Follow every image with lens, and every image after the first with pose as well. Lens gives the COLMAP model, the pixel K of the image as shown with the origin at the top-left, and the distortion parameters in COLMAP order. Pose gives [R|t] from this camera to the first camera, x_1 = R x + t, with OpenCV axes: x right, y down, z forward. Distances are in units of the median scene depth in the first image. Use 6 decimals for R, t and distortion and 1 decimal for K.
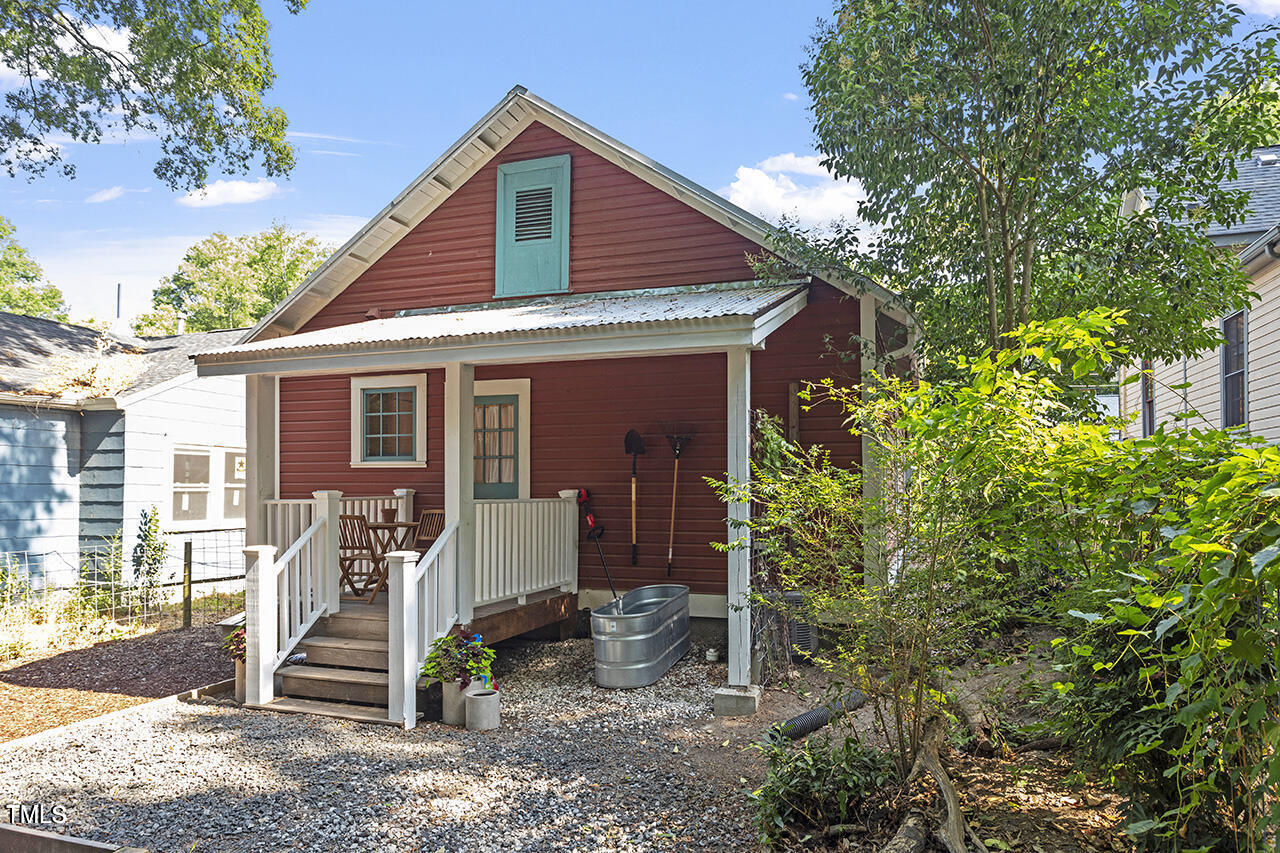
lens RADIAL K [[813.5, 0, 625.3], [0, 813.5, 484.0], [0, 0, 1]] dist [0.002238, 0.000038]
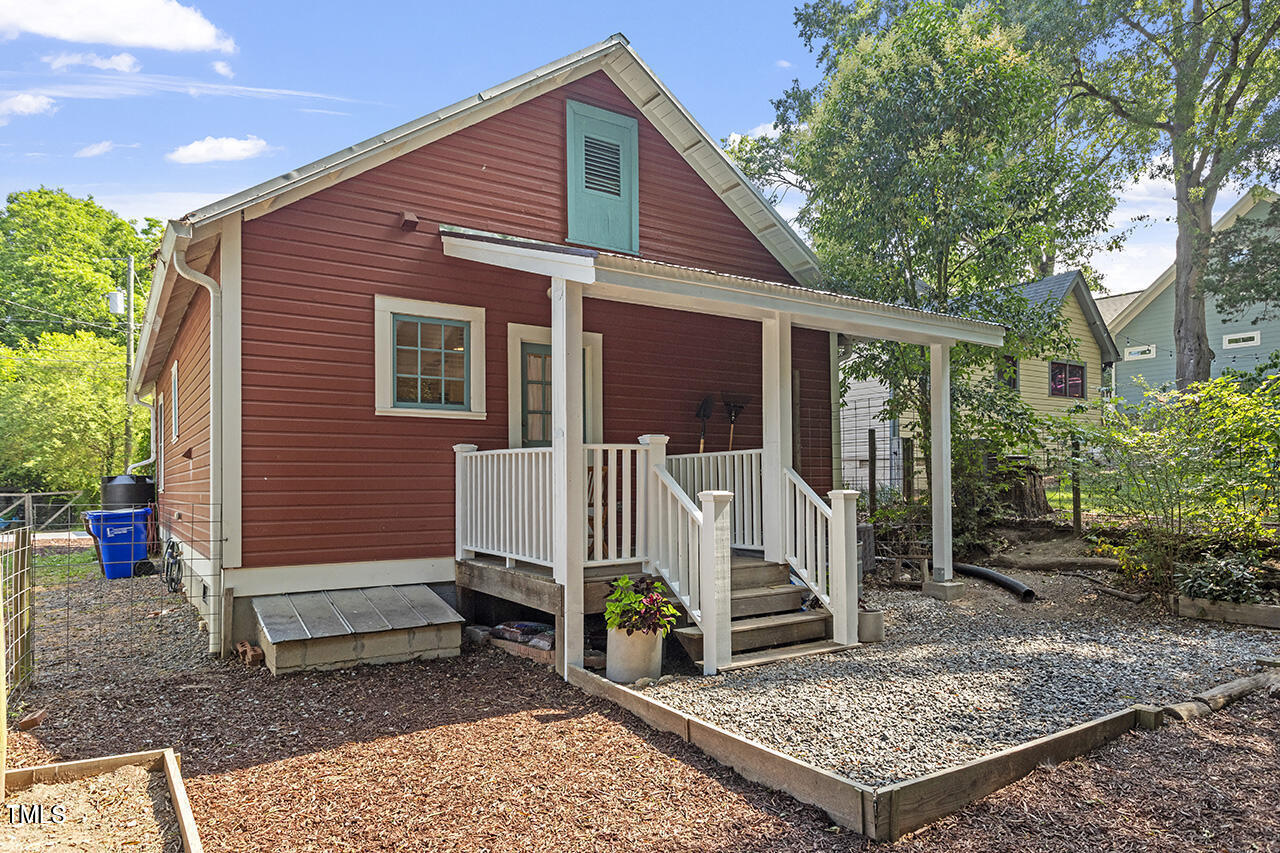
lens RADIAL K [[813.5, 0, 636.0], [0, 813.5, 489.6], [0, 0, 1]] dist [0.002238, 0.000038]
pose [[0.587083, -0.008509, 0.809482, -0.861318], [0.005155, 0.999964, 0.006772, 0.048560], [-0.809510, 0.000197, 0.587106, 0.387122]]
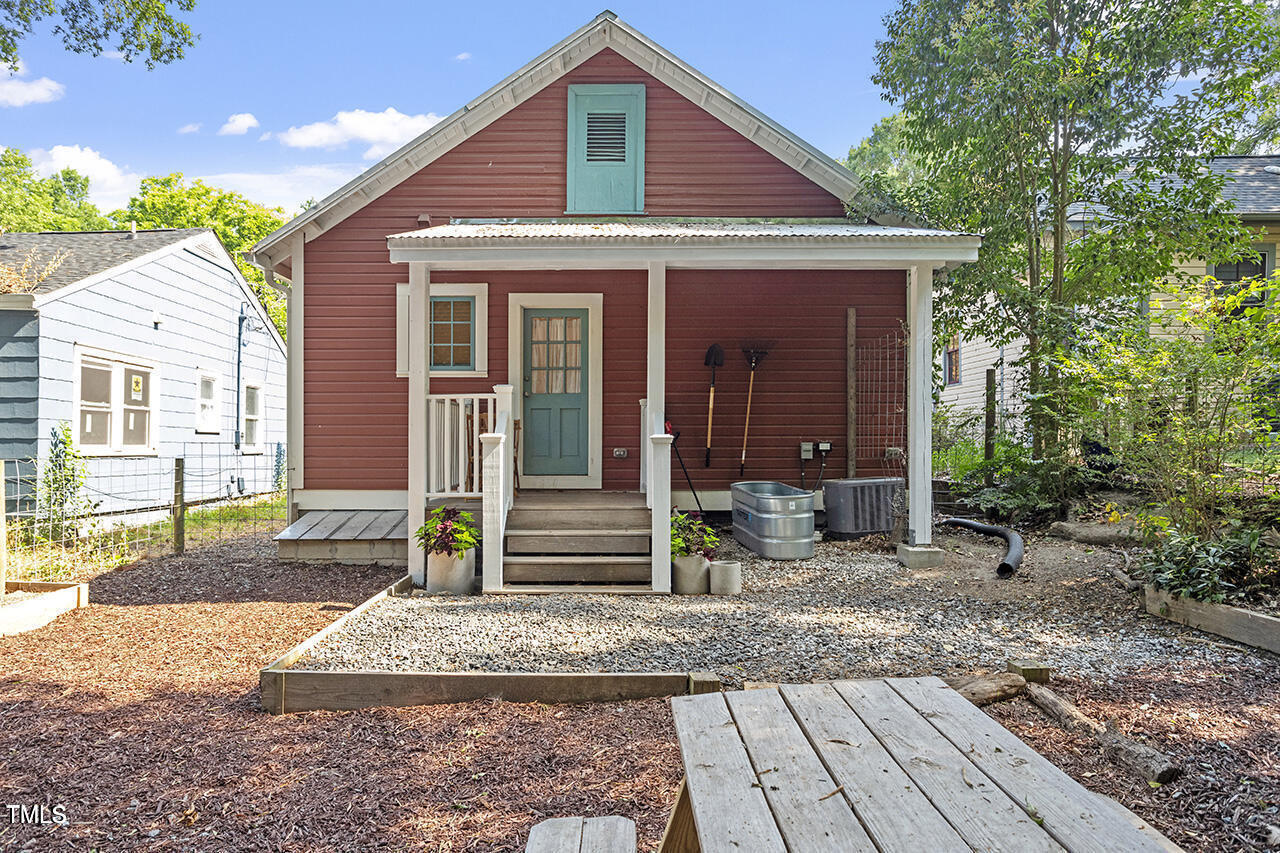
lens RADIAL K [[785.4, 0, 591.0], [0, 785.4, 461.9], [0, 0, 1]] dist [0.000174, -0.000652]
pose [[0.944519, -0.006178, 0.328398, -0.456522], [-0.002136, 0.999686, 0.024950, 0.061650], [-0.328449, -0.024267, 0.944210, 0.037477]]
